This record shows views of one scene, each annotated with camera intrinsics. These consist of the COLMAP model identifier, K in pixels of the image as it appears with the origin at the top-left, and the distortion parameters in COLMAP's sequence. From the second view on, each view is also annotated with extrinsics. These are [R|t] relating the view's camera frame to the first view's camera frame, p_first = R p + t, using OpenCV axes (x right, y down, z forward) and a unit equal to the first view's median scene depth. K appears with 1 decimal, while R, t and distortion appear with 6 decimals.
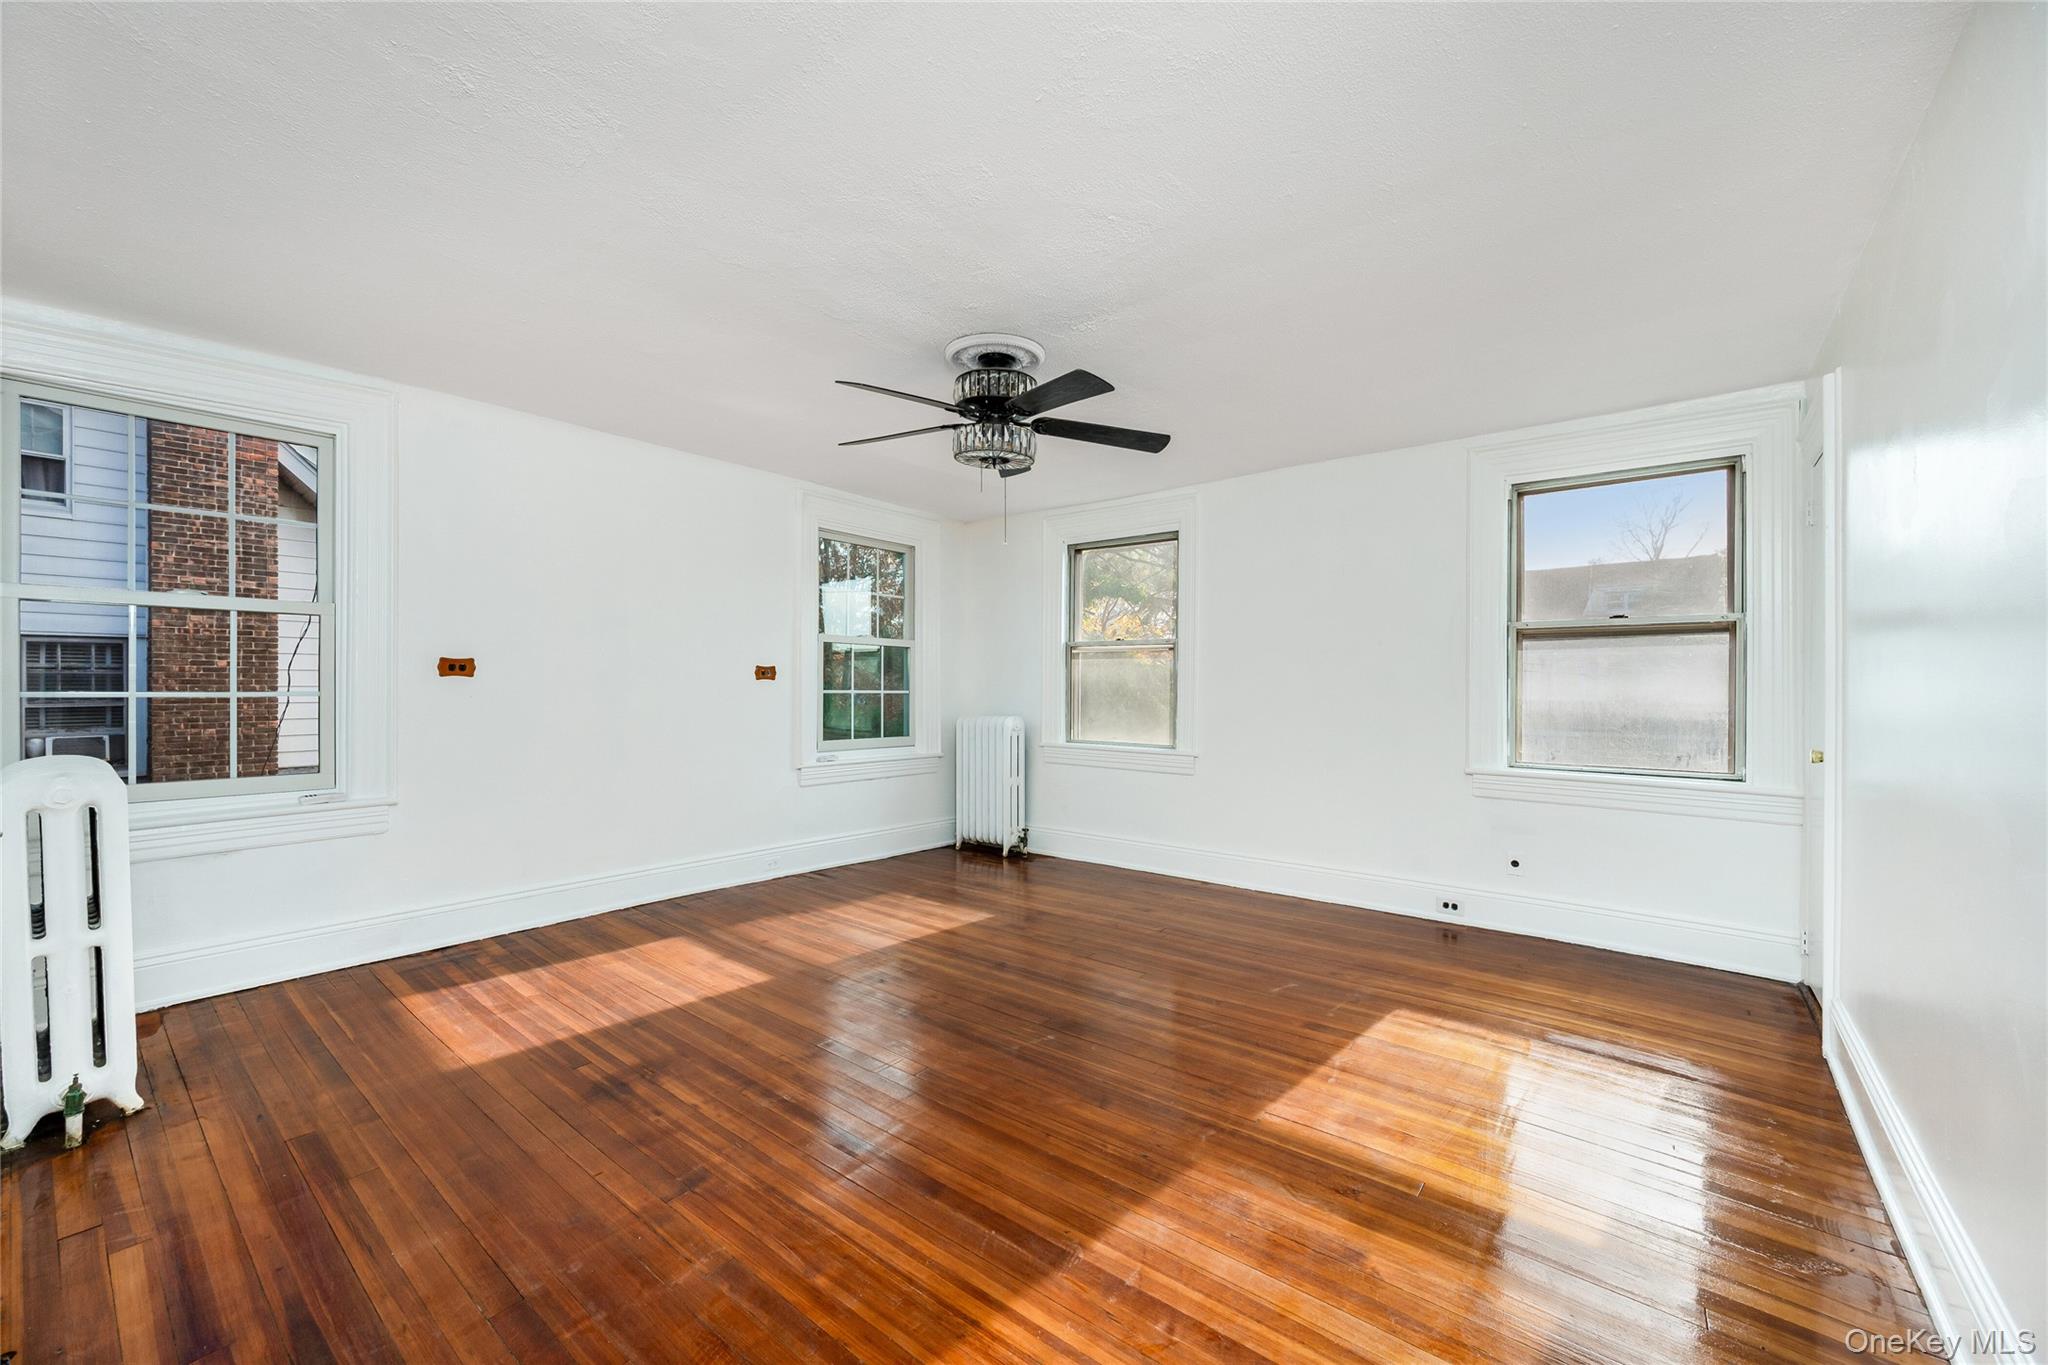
lens RADIAL K [[801.5, 0, 1024.0], [0, 801.5, 682.5], [0, 0, 1]] dist [0.001181, 0.000139]
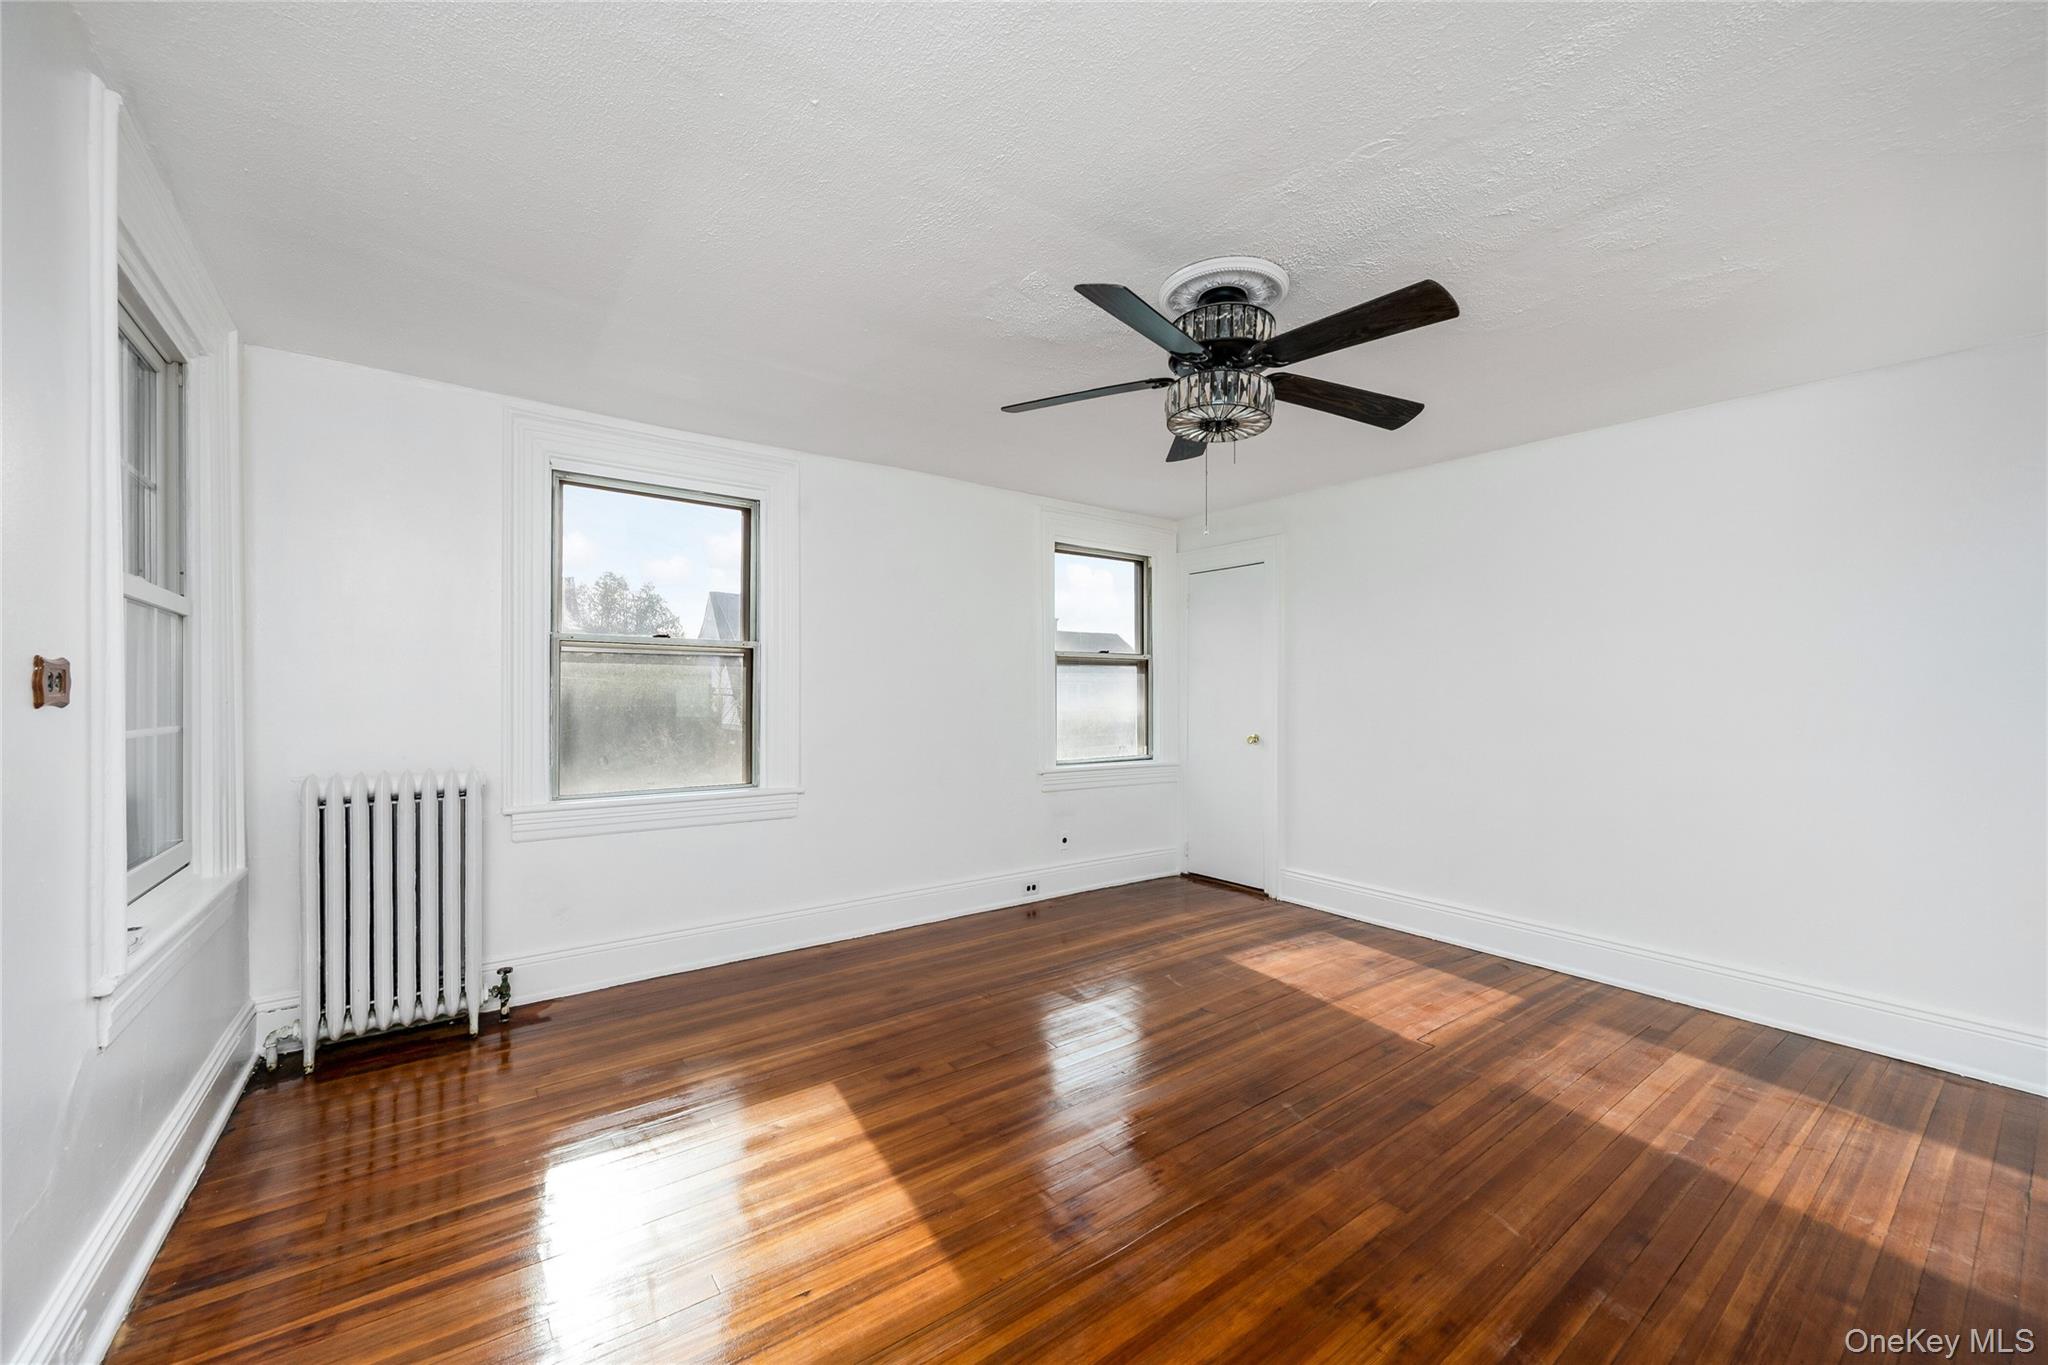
lens RADIAL K [[793.3, 0, 1021.8], [0, 793.3, 695.2], [0, 0, 1]] dist [-0.000956, -0.000075]
pose [[0.247377, -0.005367, 0.968904, -0.699080], [-0.002459, 0.999978, 0.006167, -0.014997], [-0.968916, -0.003908, 0.247358, 0.837915]]
